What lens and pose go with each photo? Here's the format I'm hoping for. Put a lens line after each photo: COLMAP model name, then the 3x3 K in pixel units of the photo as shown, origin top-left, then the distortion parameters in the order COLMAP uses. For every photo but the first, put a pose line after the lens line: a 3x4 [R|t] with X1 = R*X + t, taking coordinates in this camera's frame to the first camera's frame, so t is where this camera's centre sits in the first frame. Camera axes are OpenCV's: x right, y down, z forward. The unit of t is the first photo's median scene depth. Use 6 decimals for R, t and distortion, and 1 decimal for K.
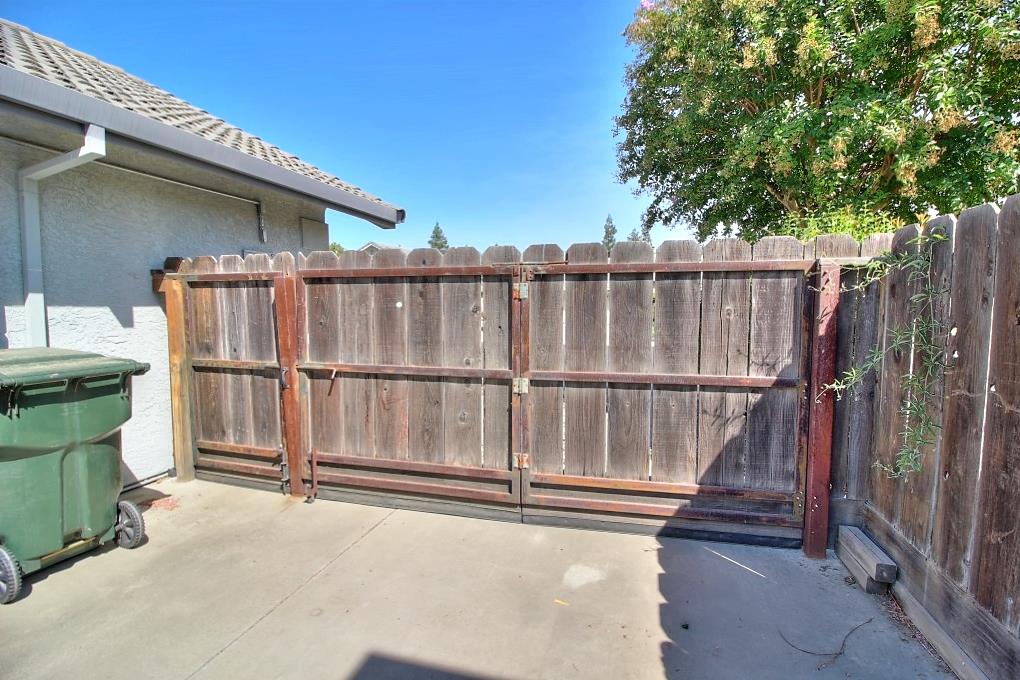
lens RADIAL K [[469.3, 0, 515.1], [0, 469.3, 337.5], [0, 0, 1]] dist [-0.001545, -0.012481]
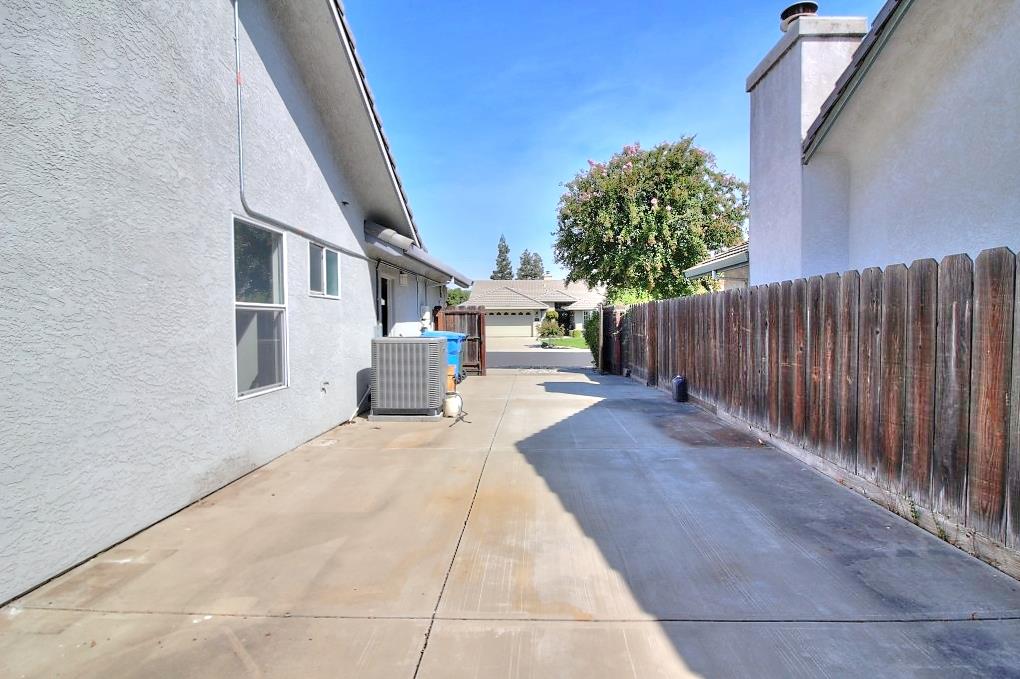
lens RADIAL K [[514.5, 0, 513.9], [0, 514.5, 335.2], [0, 0, 1]] dist [-0.000585, -0.012752]
pose [[0.972546, -0.009410, 0.232522, -1.079903], [0.019476, 0.998968, -0.041035, 0.192643], [-0.231896, 0.044437, 0.971725, -2.625569]]
